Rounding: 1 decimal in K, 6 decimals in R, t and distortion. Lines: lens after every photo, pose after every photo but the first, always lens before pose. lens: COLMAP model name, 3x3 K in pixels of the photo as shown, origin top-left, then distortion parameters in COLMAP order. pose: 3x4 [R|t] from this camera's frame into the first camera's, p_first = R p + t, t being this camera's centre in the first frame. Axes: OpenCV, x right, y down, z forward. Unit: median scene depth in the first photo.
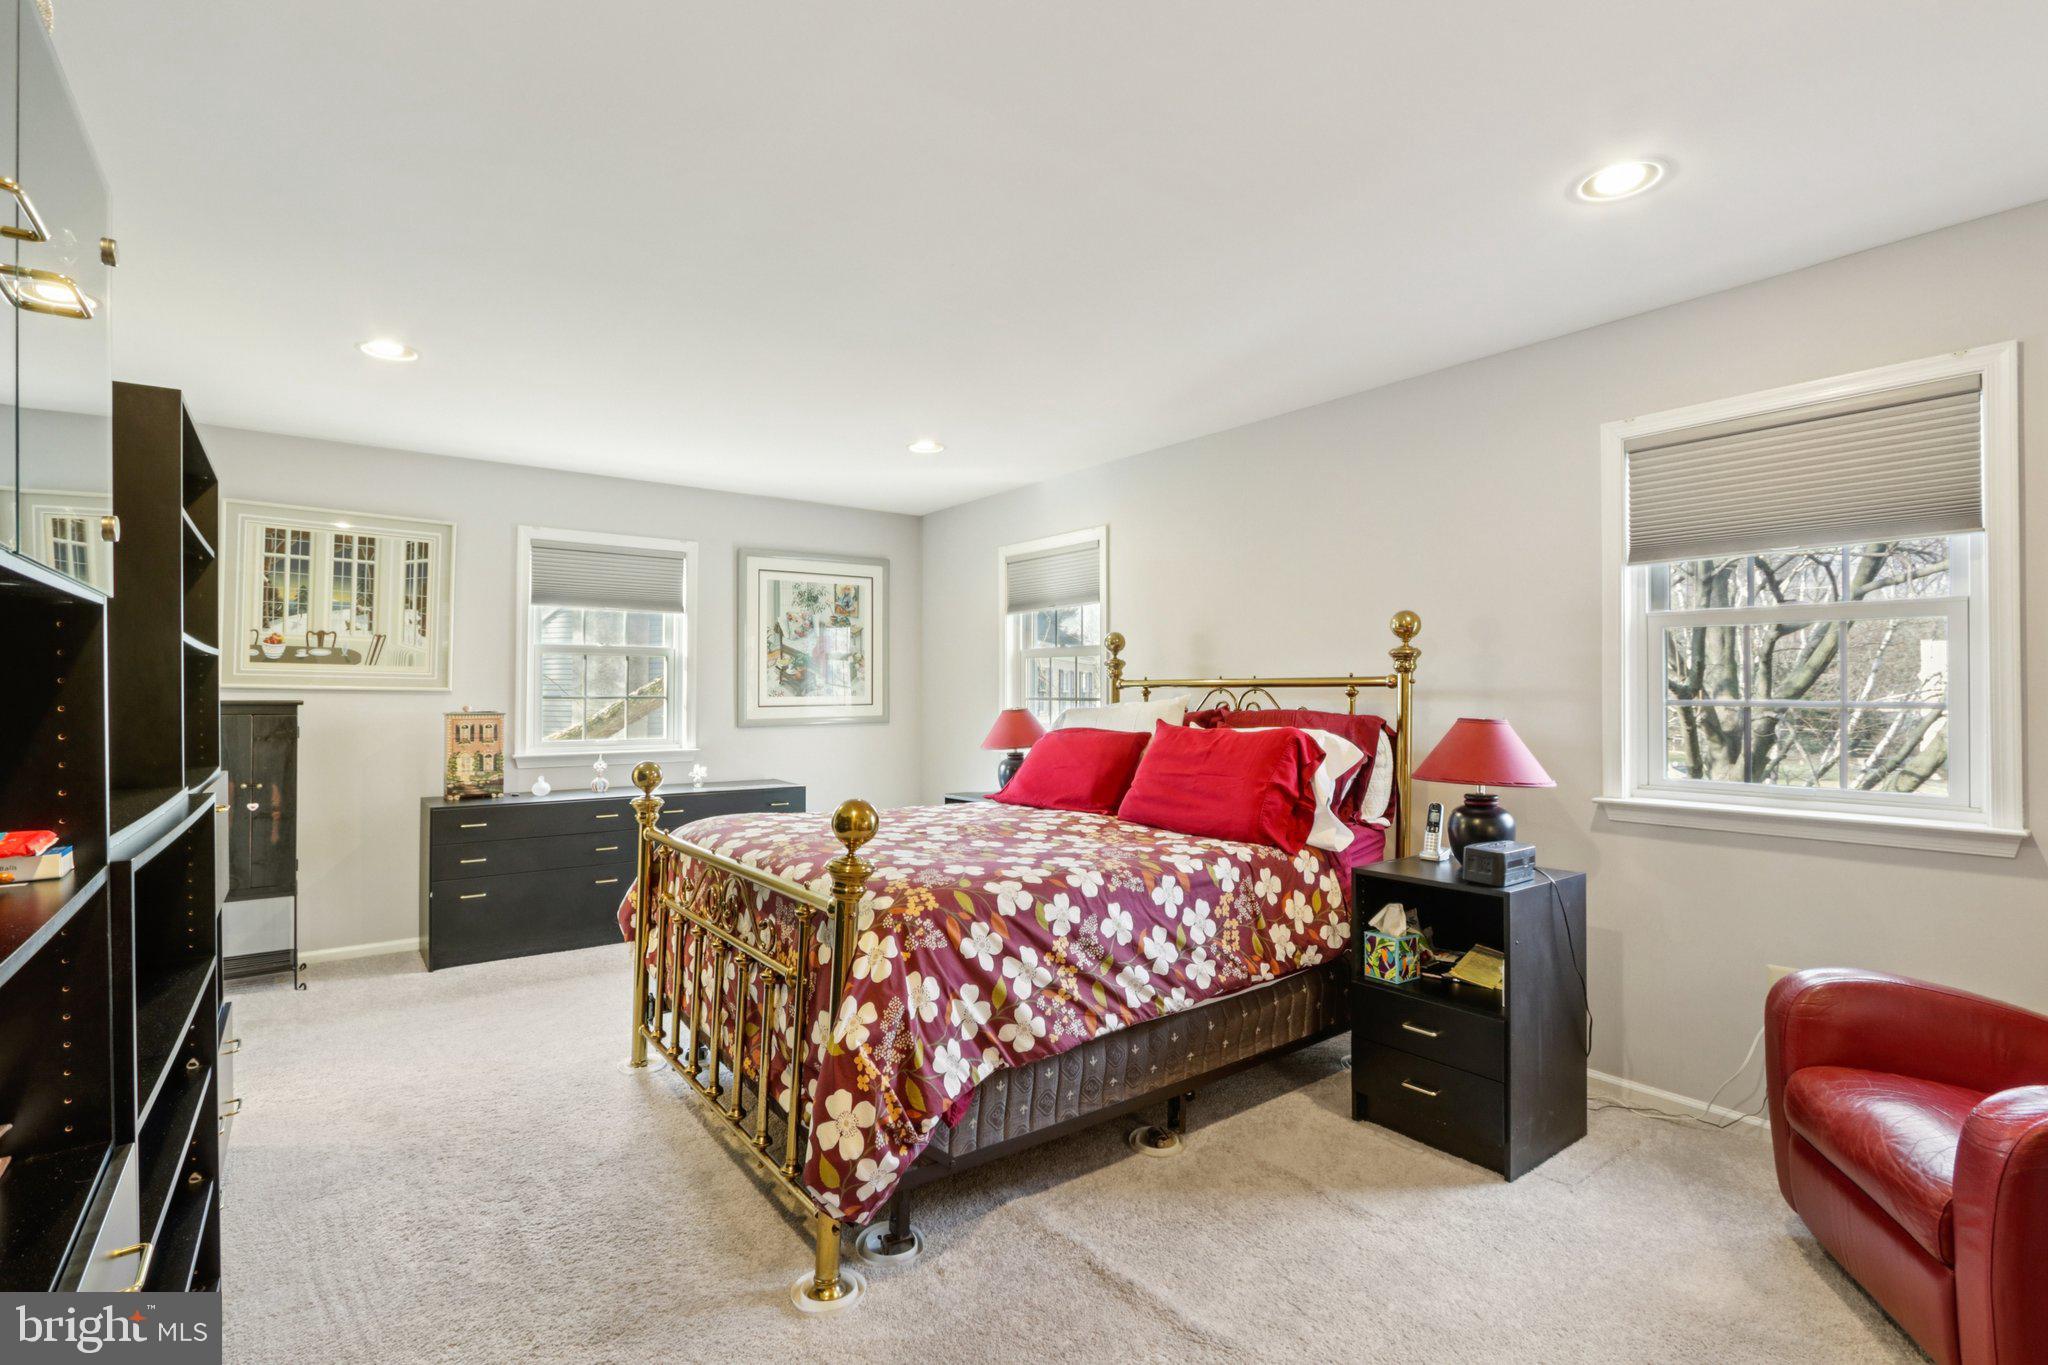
lens RADIAL K [[952.4, 0, 1031.6], [0, 952.4, 680.7], [0, 0, 1]] dist [-0.010671, 0.000547]
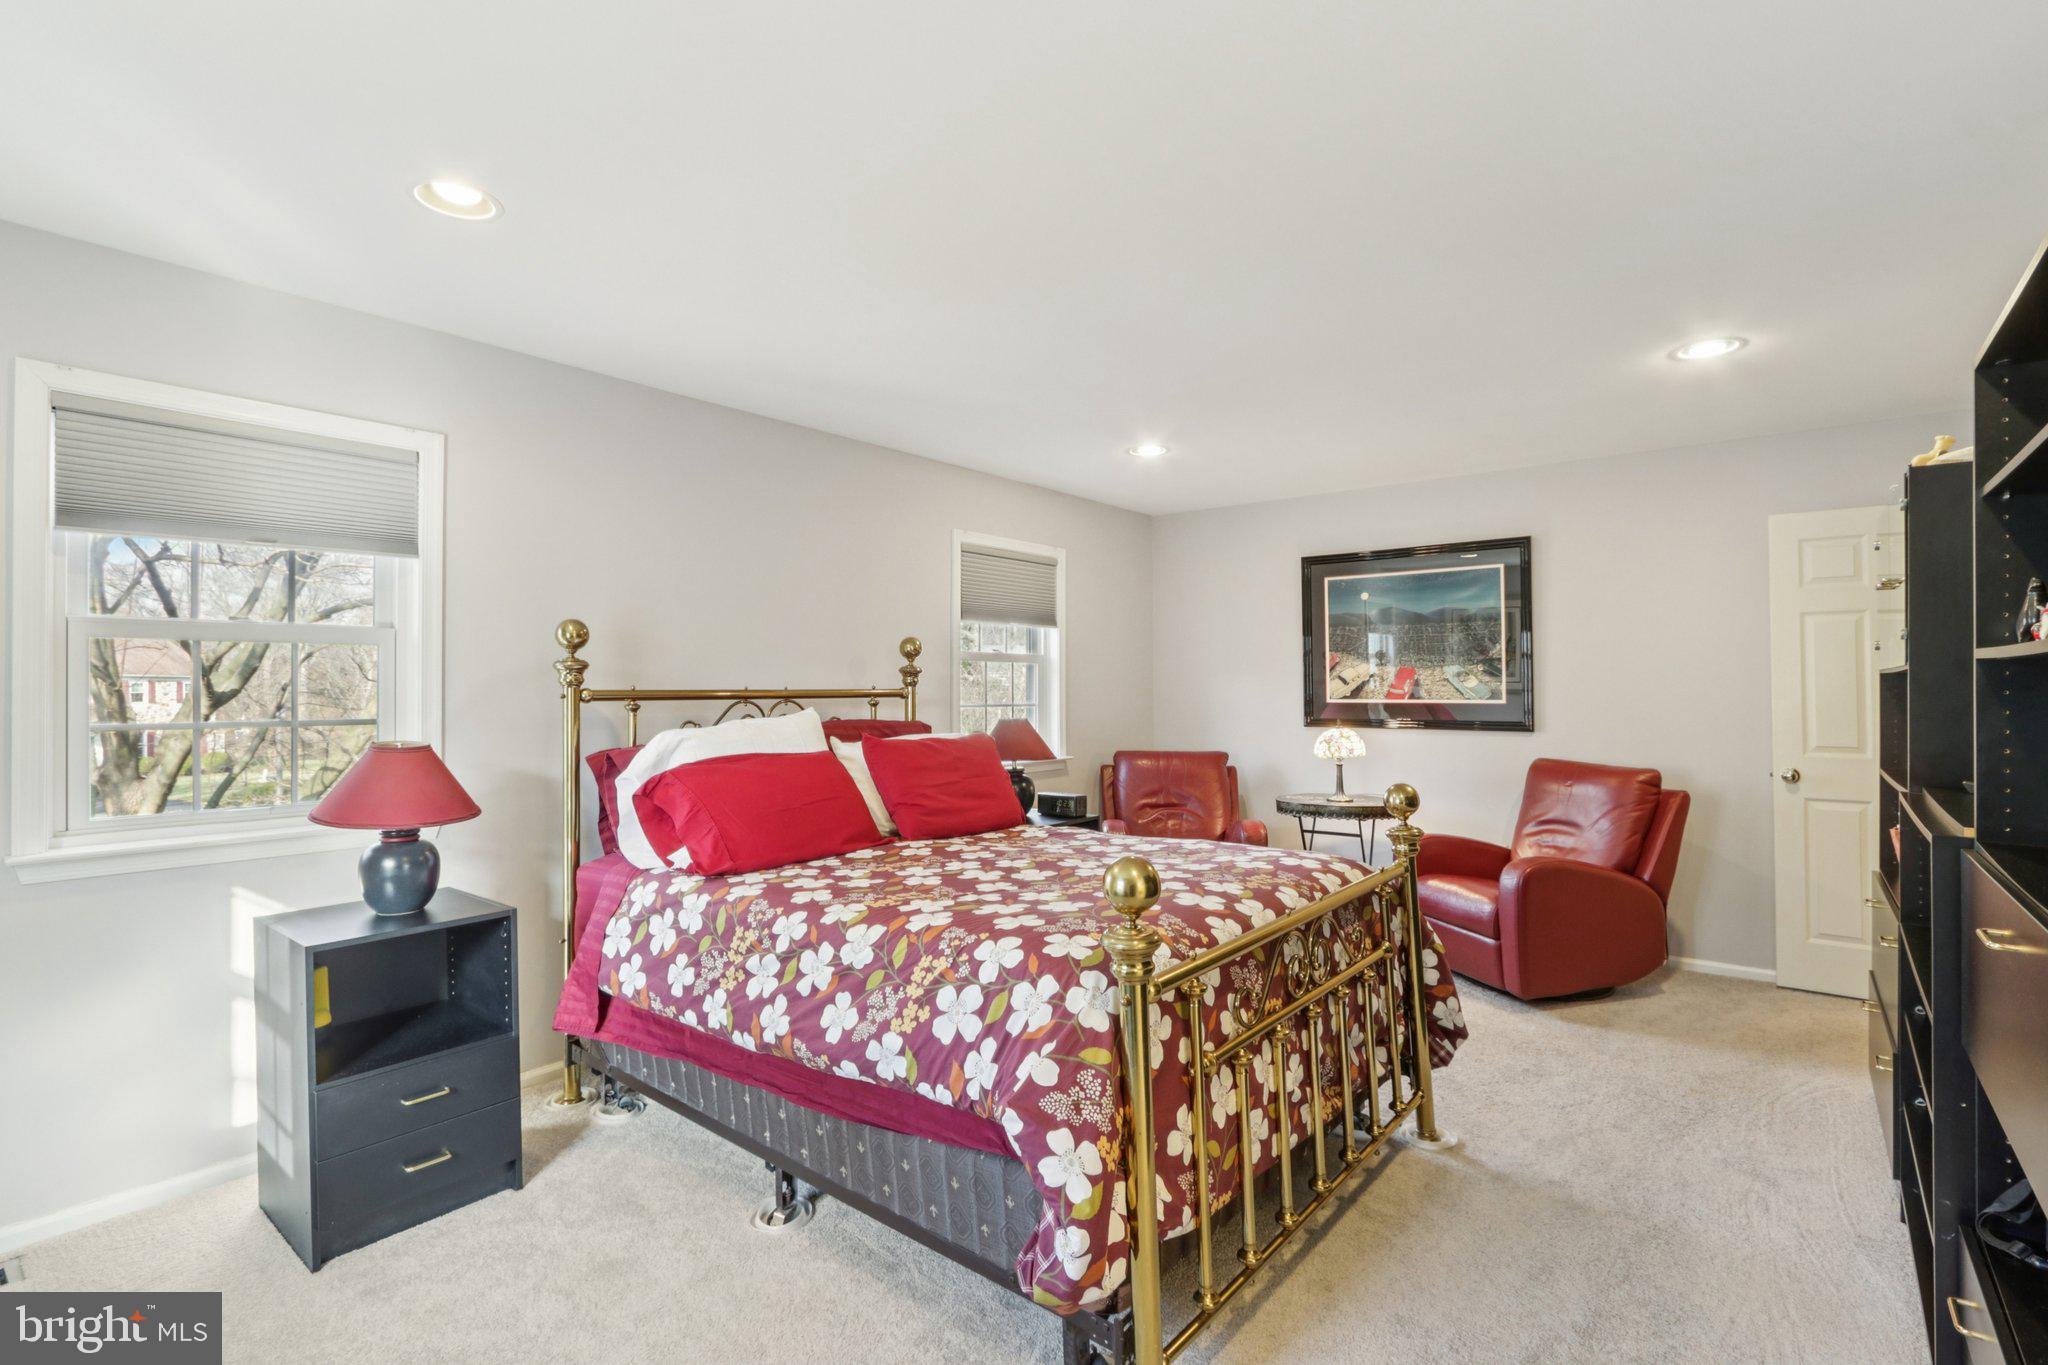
lens RADIAL K [[952.4, 0, 1031.7], [0, 952.4, 690.0], [0, 0, 1]] dist [-0.010671, 0.000547]
pose [[-0.235641, 0.011435, 0.971773, -0.823401], [0.005256, 0.999931, -0.010492, 0.010065], [-0.971826, 0.002635, -0.235684, 1.085650]]
